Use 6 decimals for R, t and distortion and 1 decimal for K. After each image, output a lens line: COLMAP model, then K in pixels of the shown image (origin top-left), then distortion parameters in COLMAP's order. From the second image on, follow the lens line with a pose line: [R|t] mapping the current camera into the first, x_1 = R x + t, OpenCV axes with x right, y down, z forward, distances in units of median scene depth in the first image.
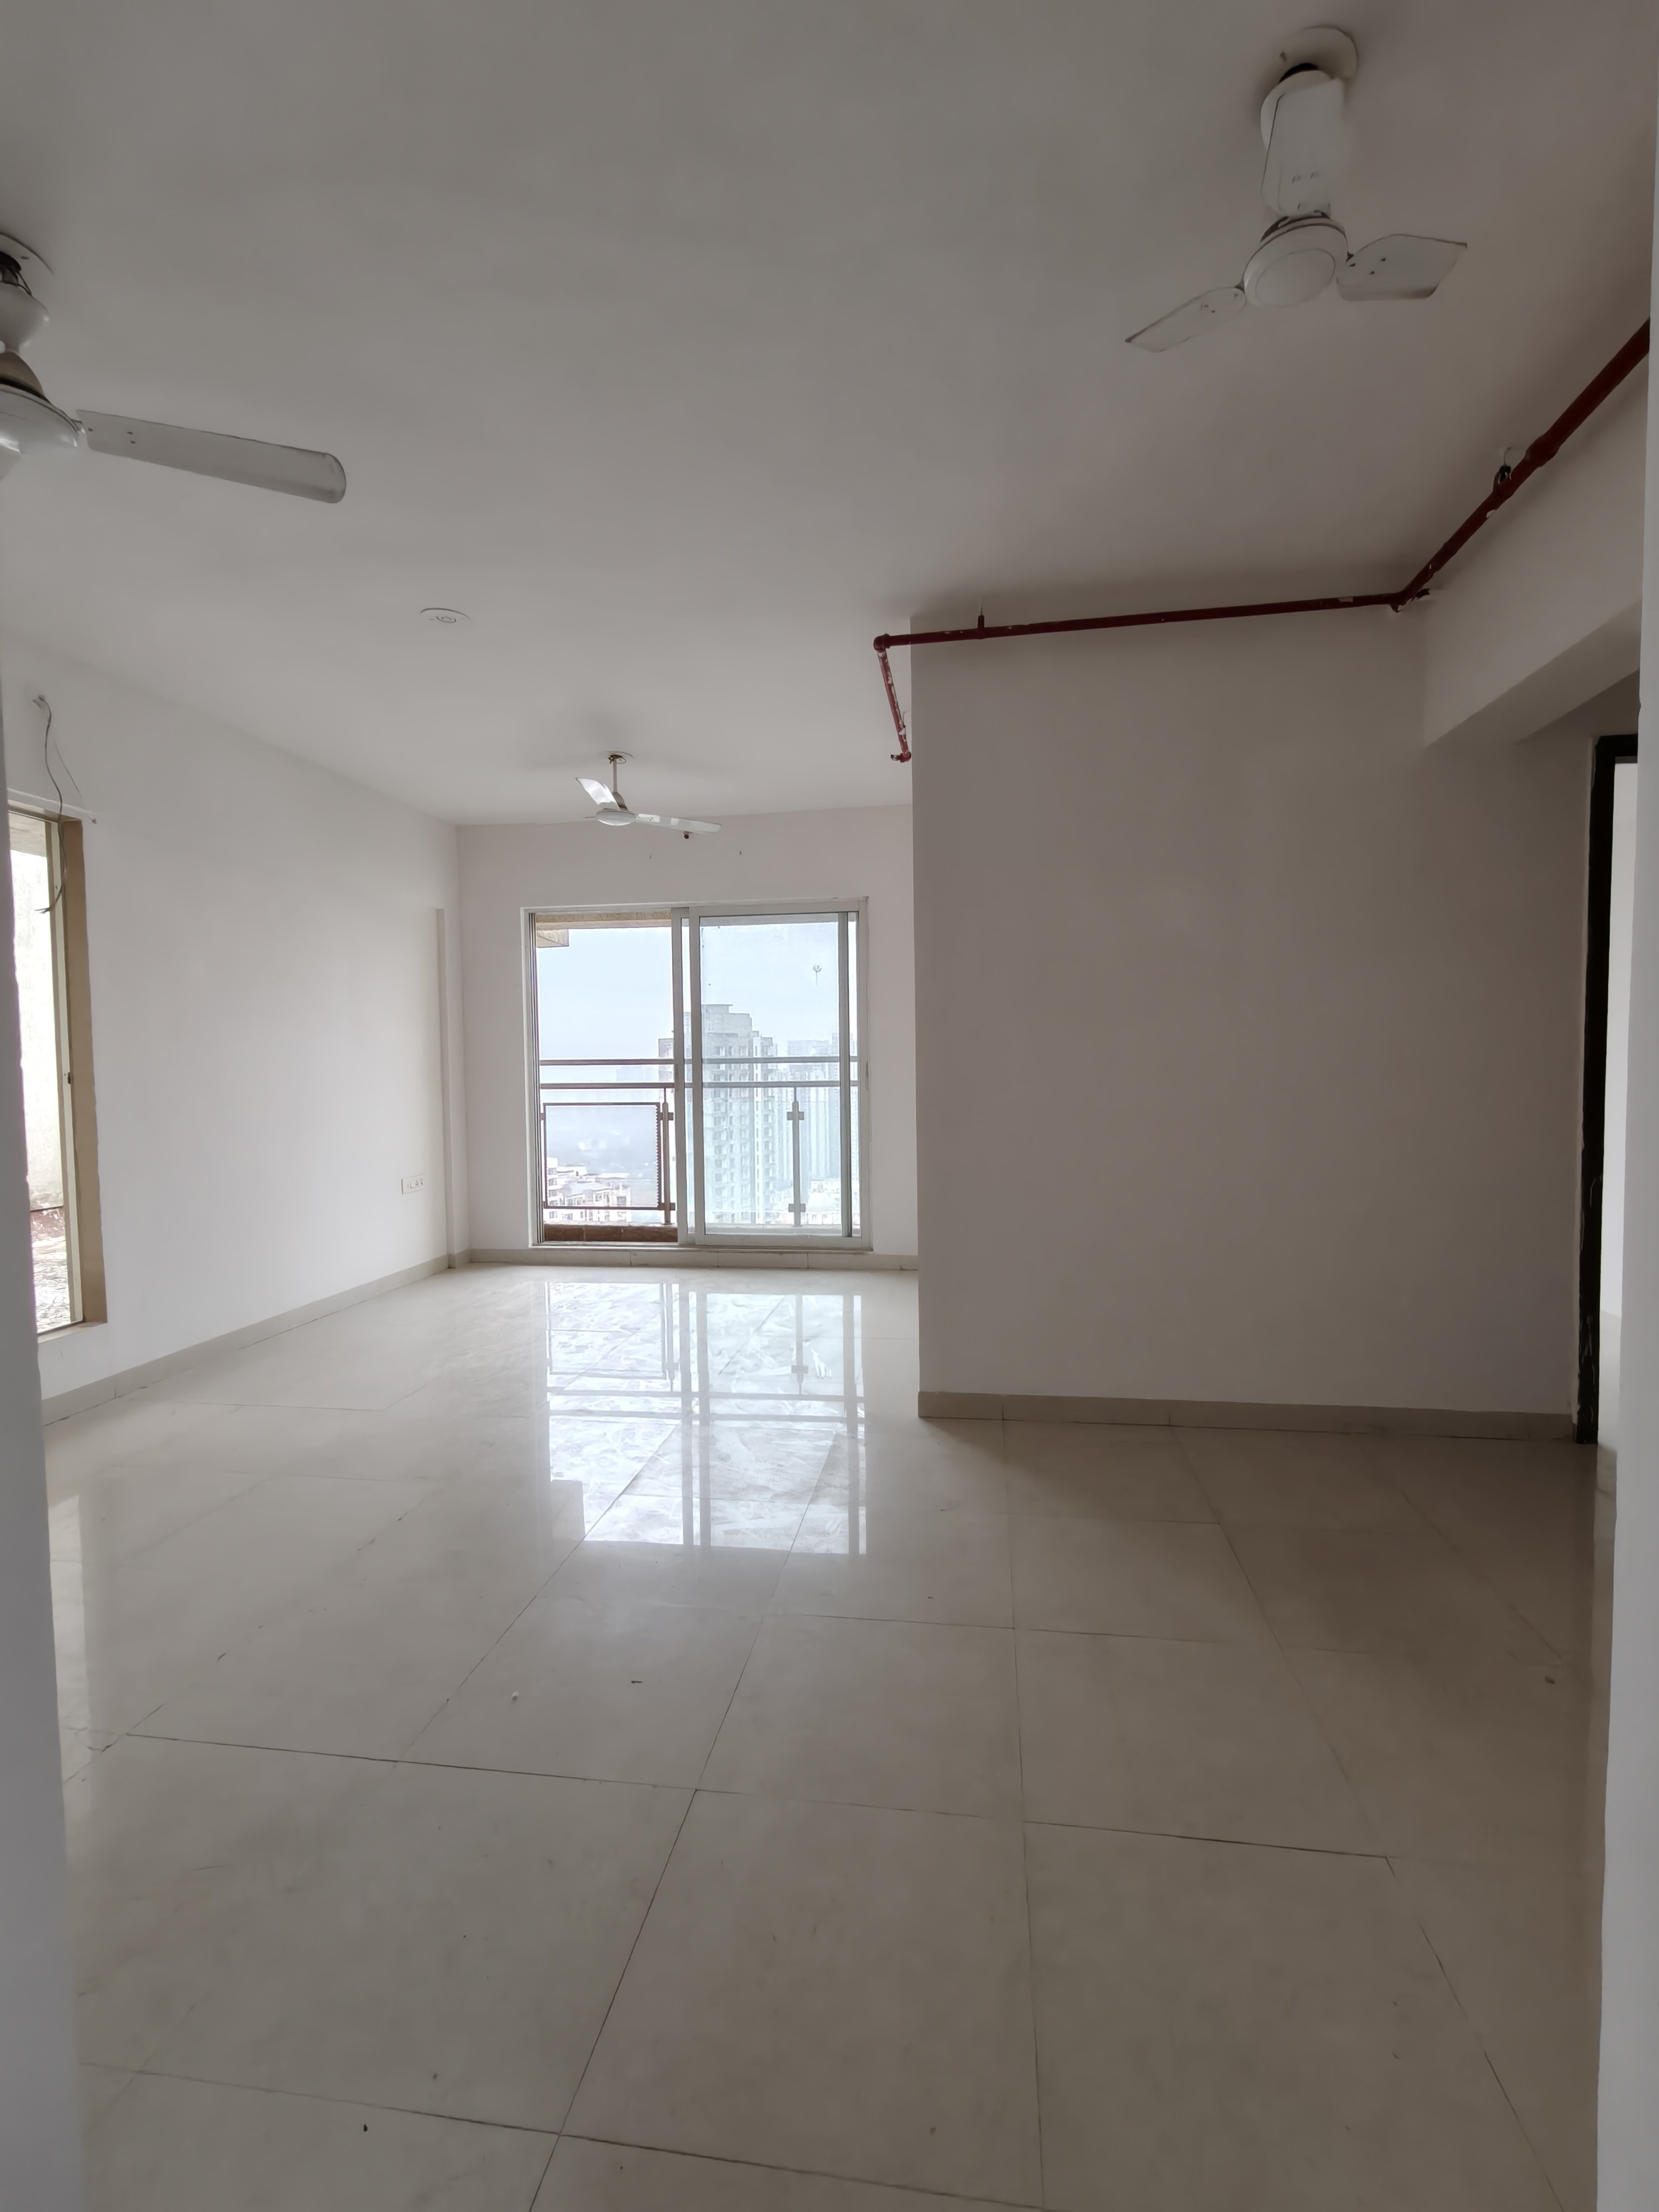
lens RADIAL K [[1010.7, 0, 829.5], [0, 1010.7, 1106.0], [0, 0, 1]] dist [0.000784, -0.000187]
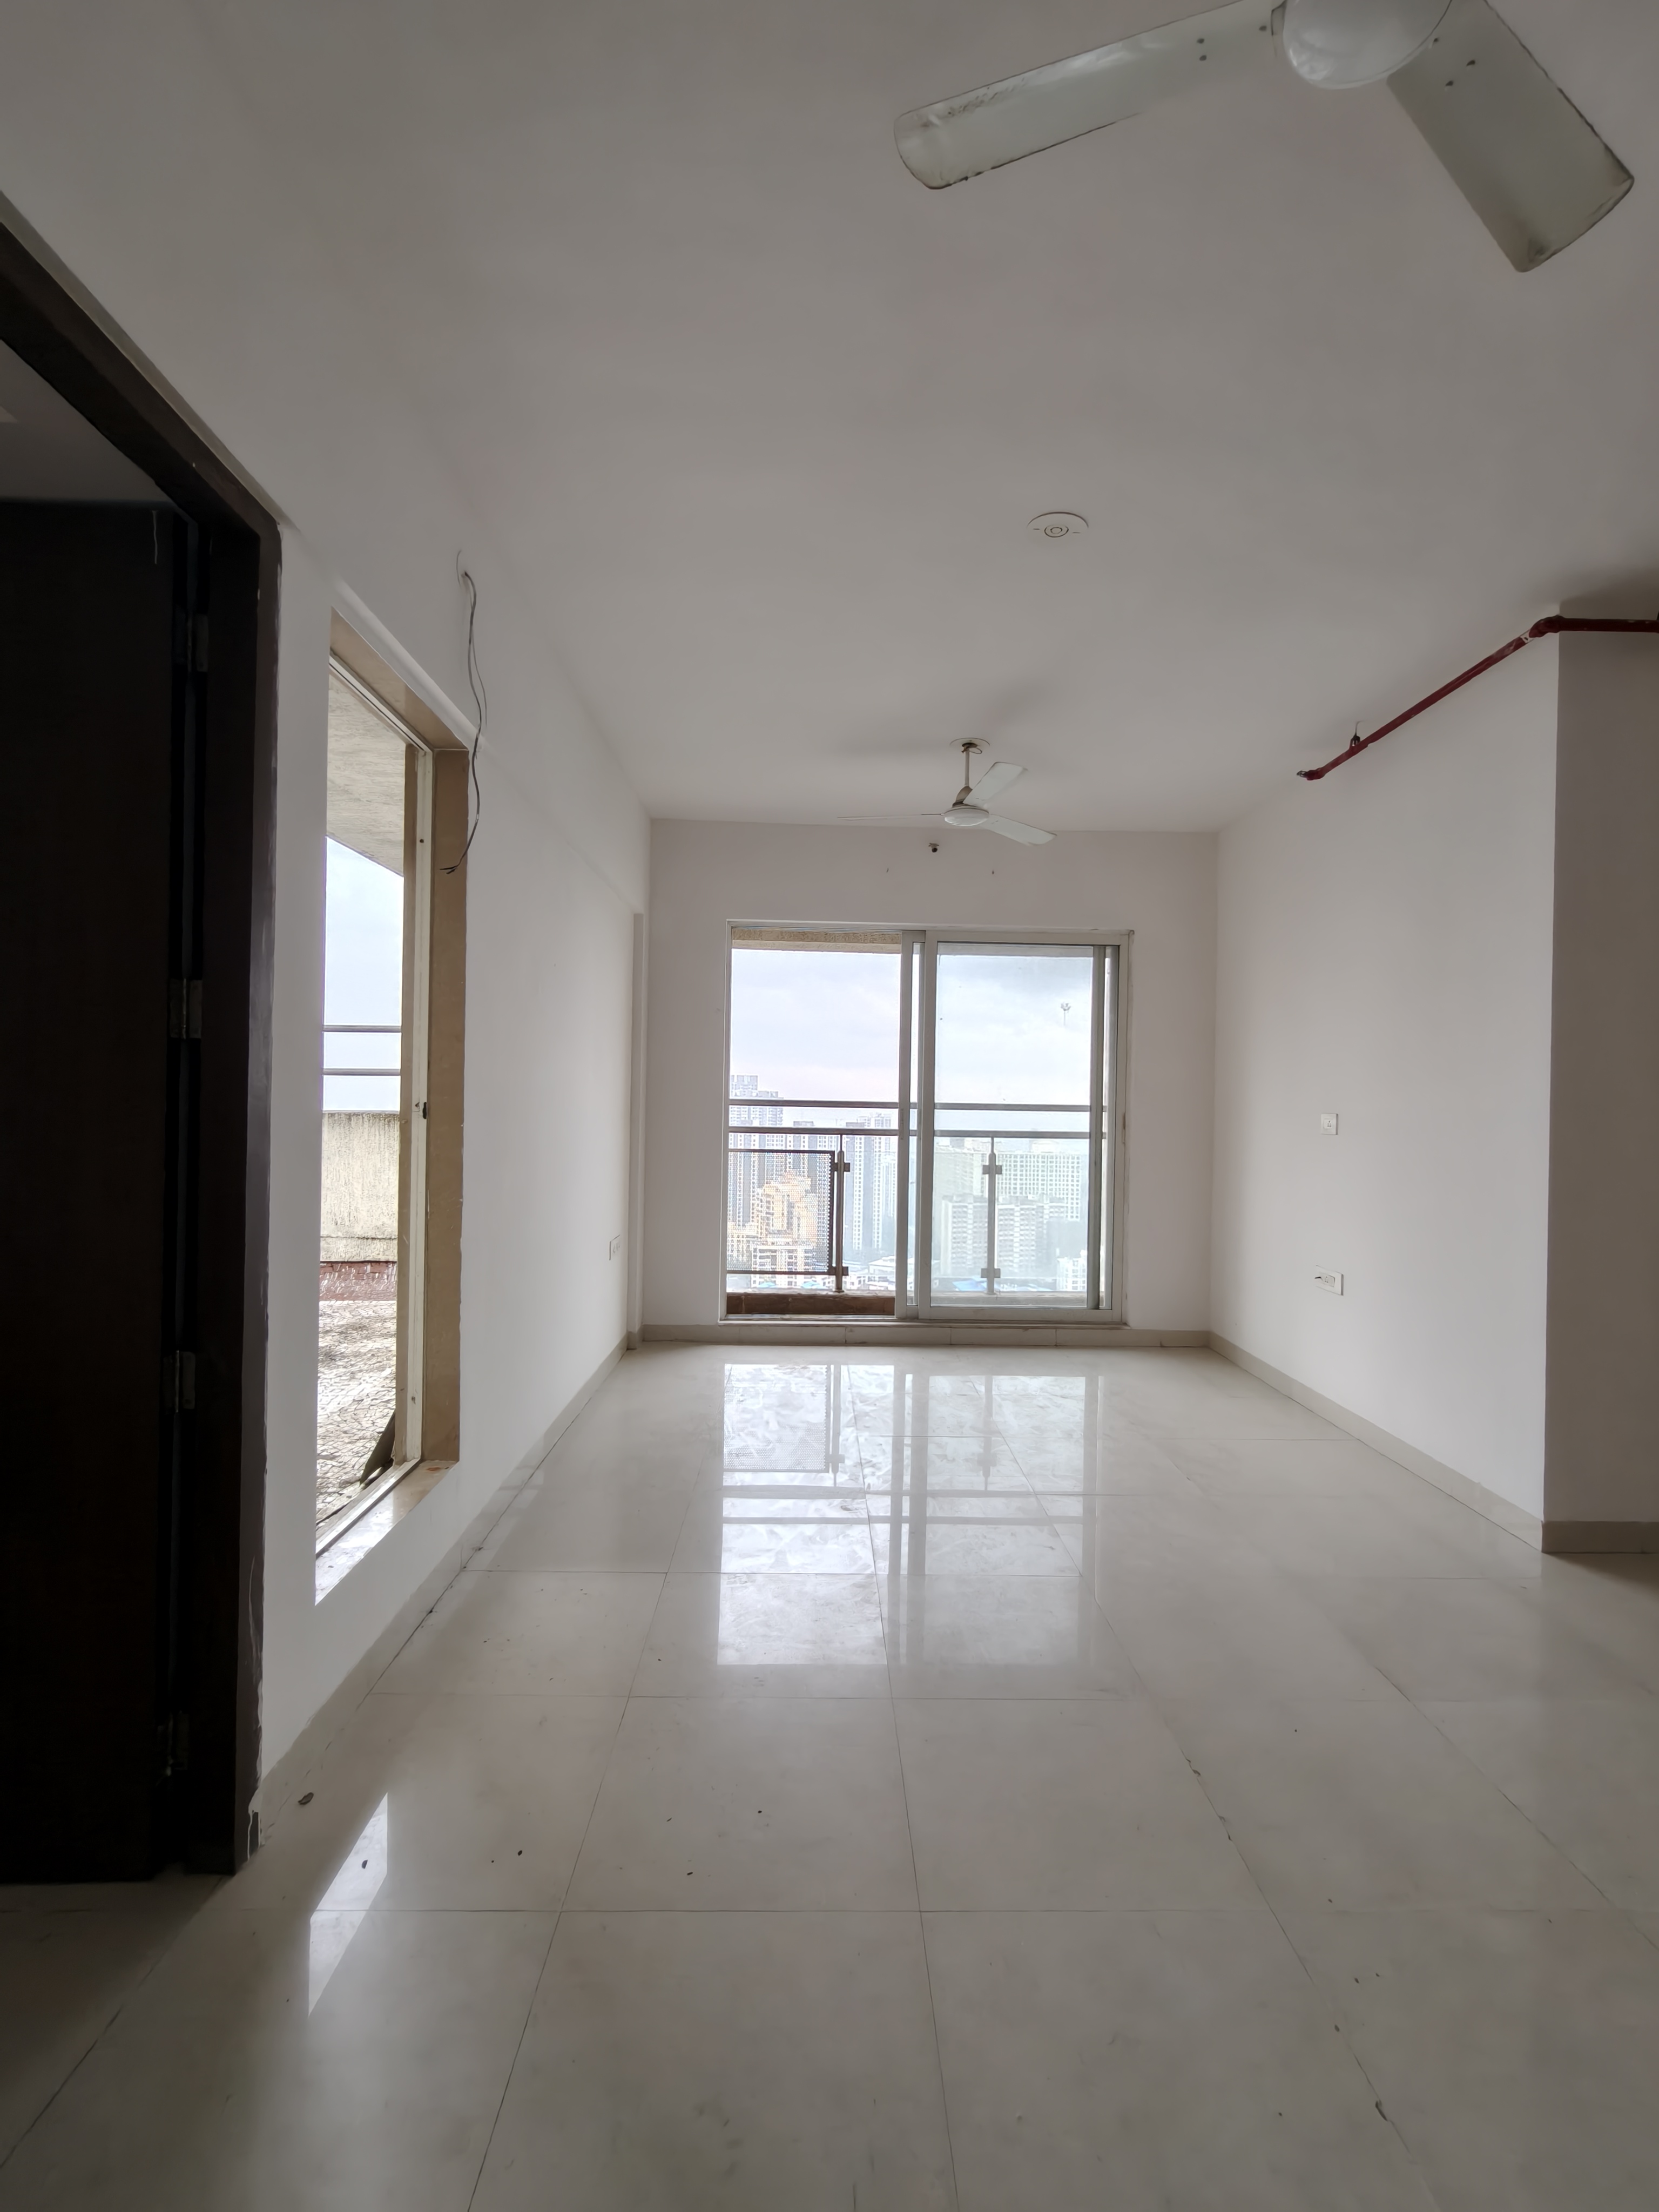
lens RADIAL K [[1010.7, 0, 829.5], [0, 1010.7, 1106.0], [0, 0, 1]] dist [0.000784, -0.000187]
pose [[0.985043, 0.029787, 0.169714, -0.361536], [-0.022315, 0.998703, -0.045767, -0.002726], [-0.170857, 0.041295, 0.984430, 0.156356]]
